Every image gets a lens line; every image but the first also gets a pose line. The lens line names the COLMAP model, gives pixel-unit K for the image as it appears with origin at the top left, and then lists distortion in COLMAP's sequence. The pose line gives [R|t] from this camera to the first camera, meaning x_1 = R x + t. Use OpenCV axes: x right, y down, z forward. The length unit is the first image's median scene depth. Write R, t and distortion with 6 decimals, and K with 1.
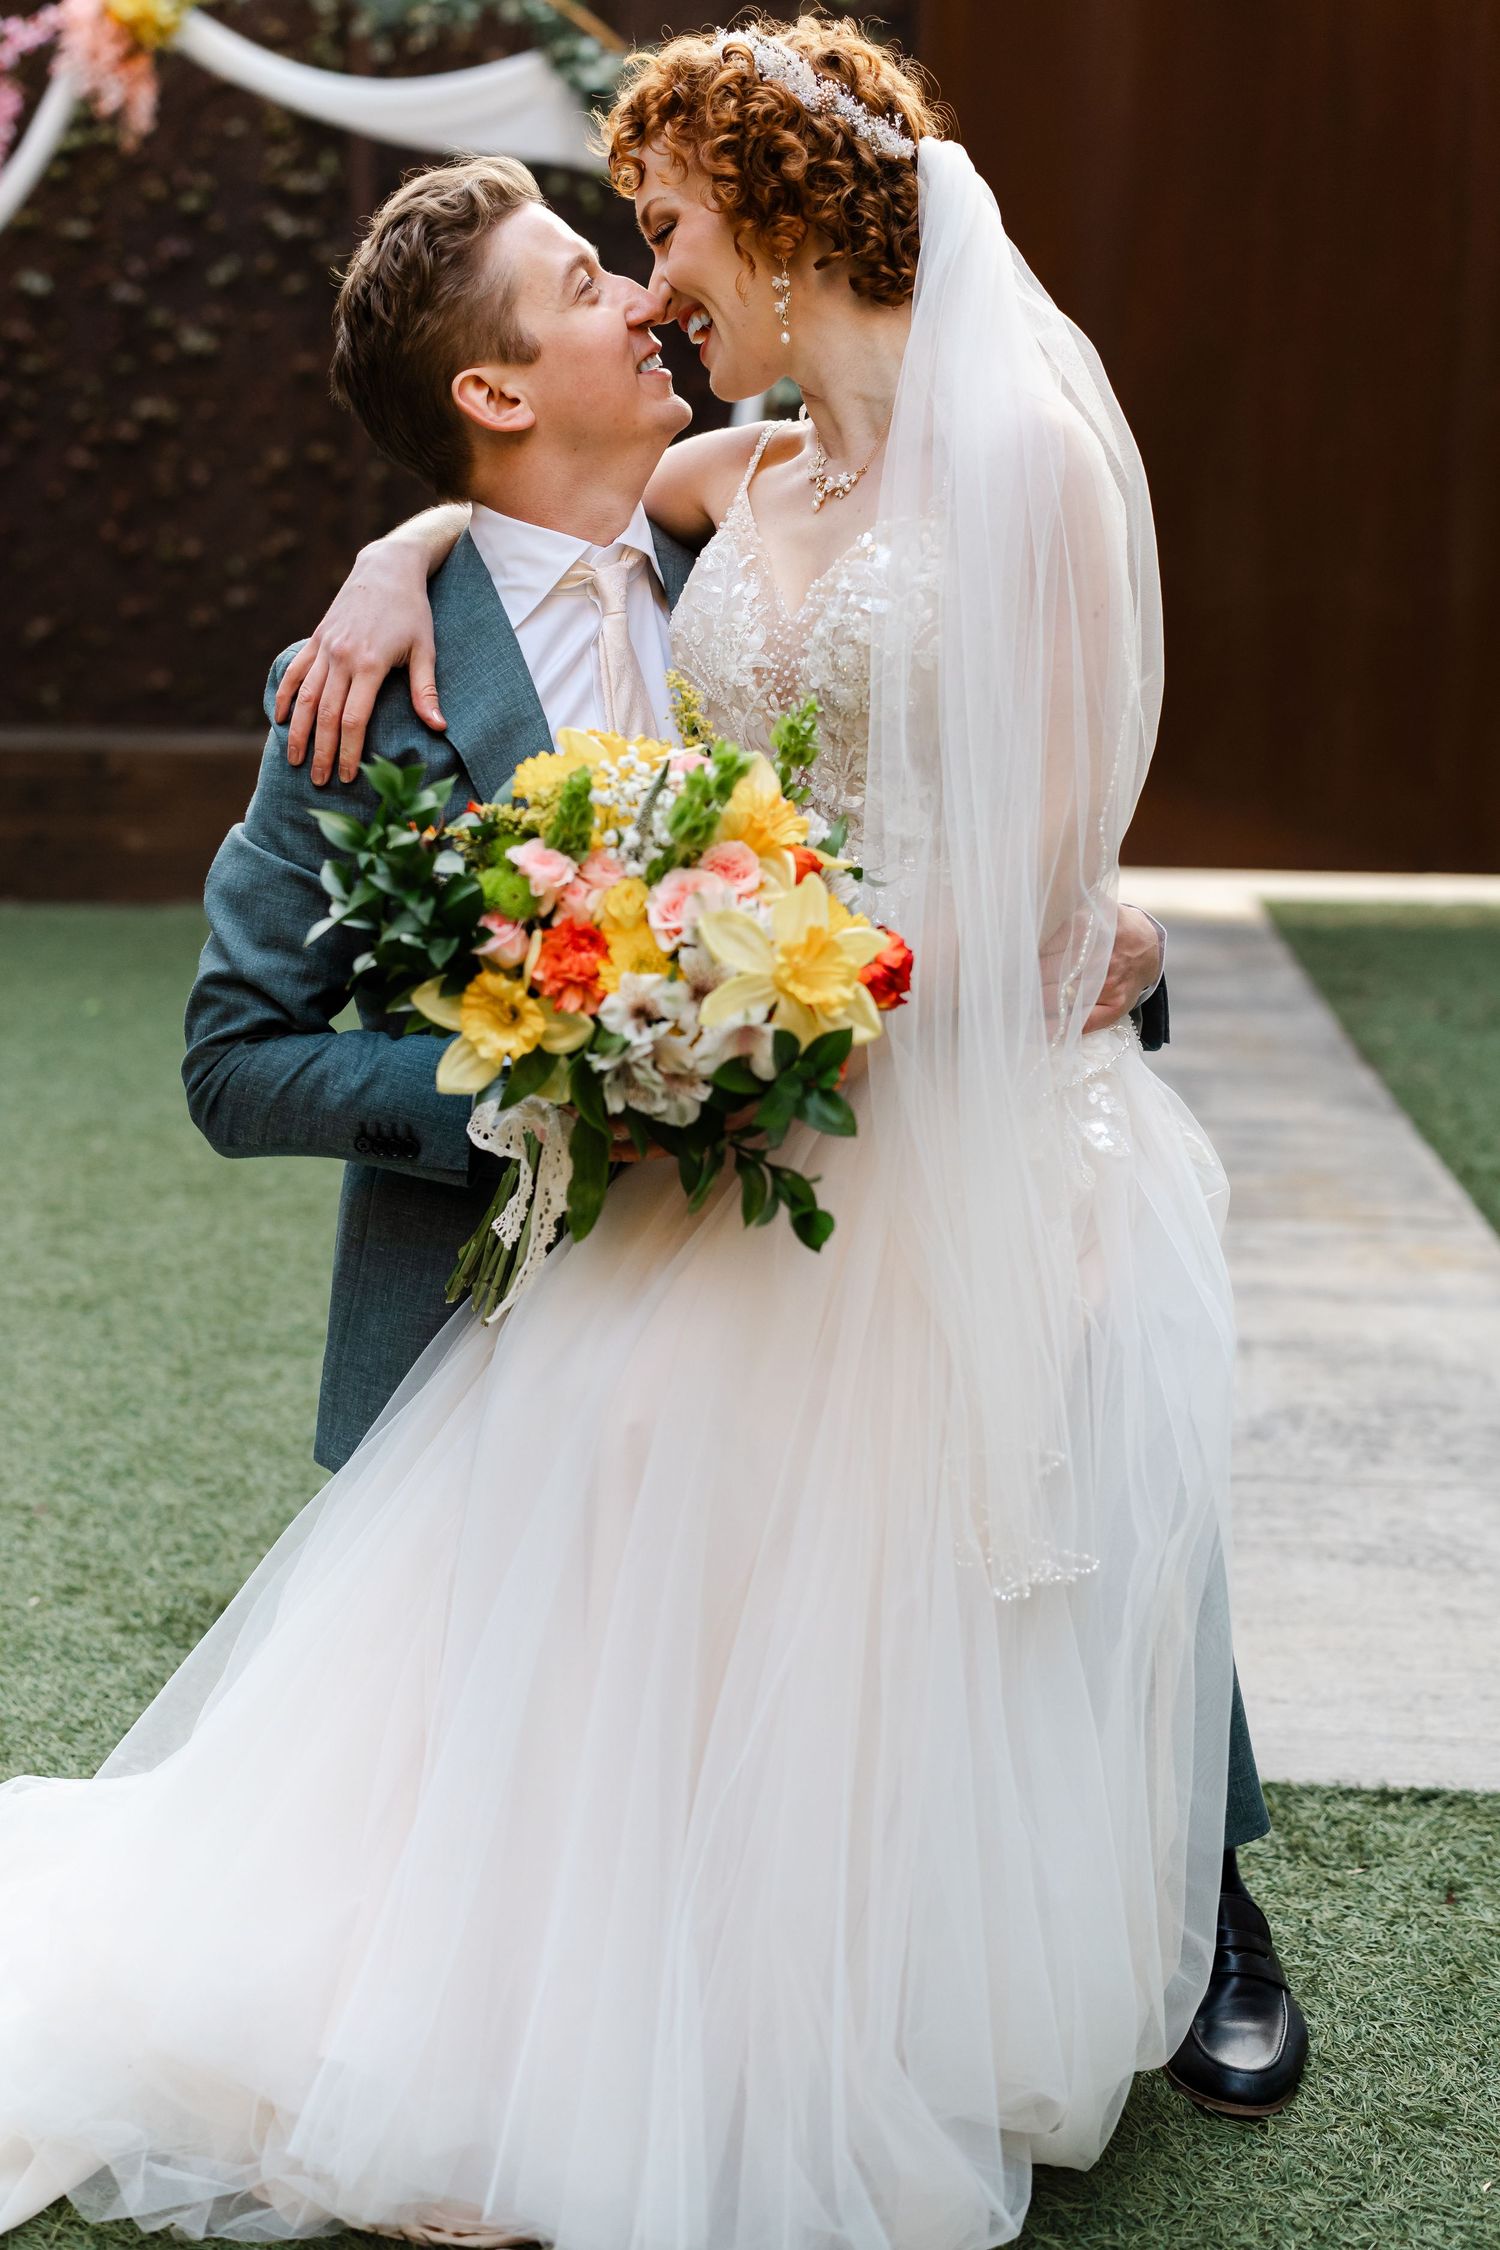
lens RADIAL K [[3182.5, 0, 744.1], [0, 3182.5, 1032.7], [0, 0, 1]] dist [0.065416, 0.009993]
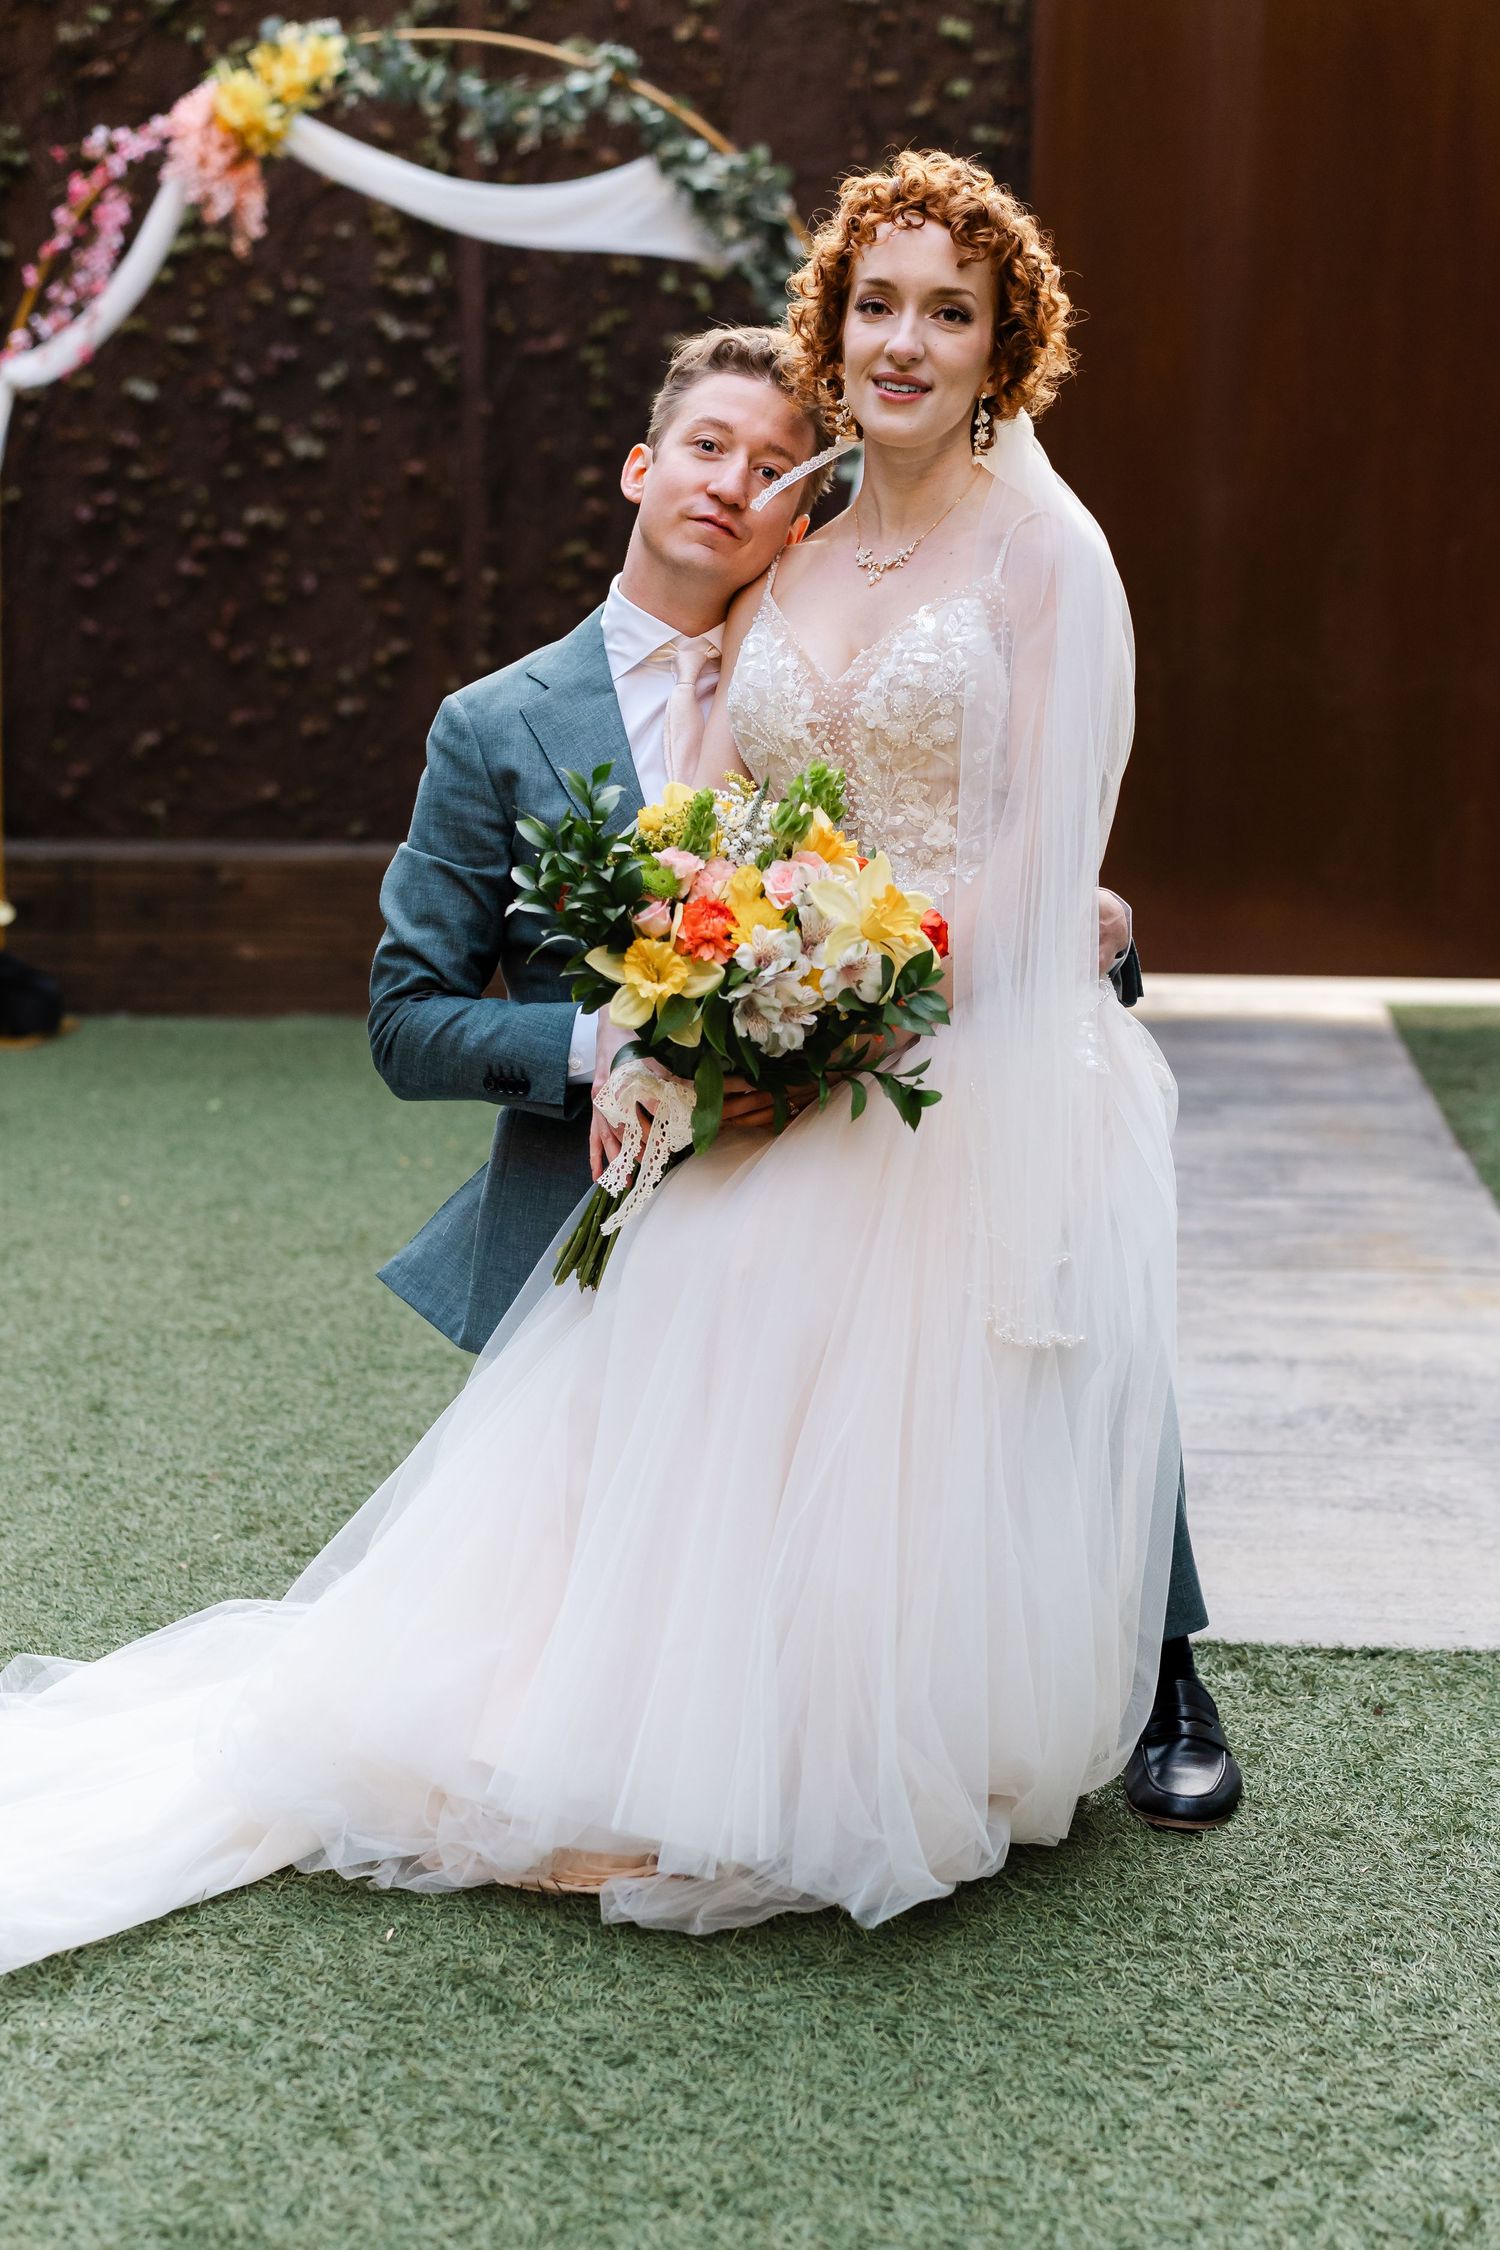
lens RADIAL K [[3251.3, 0, 764.4], [0, 3251.3, 1201.1], [0, 0, 1]] dist [0.067205, -0.070191]
pose [[0.999521, -0.004377, -0.030627, 0.010785], [0.004868, 0.999861, 0.015972, 0.024425], [0.030553, -0.016114, 0.999403, -0.126286]]
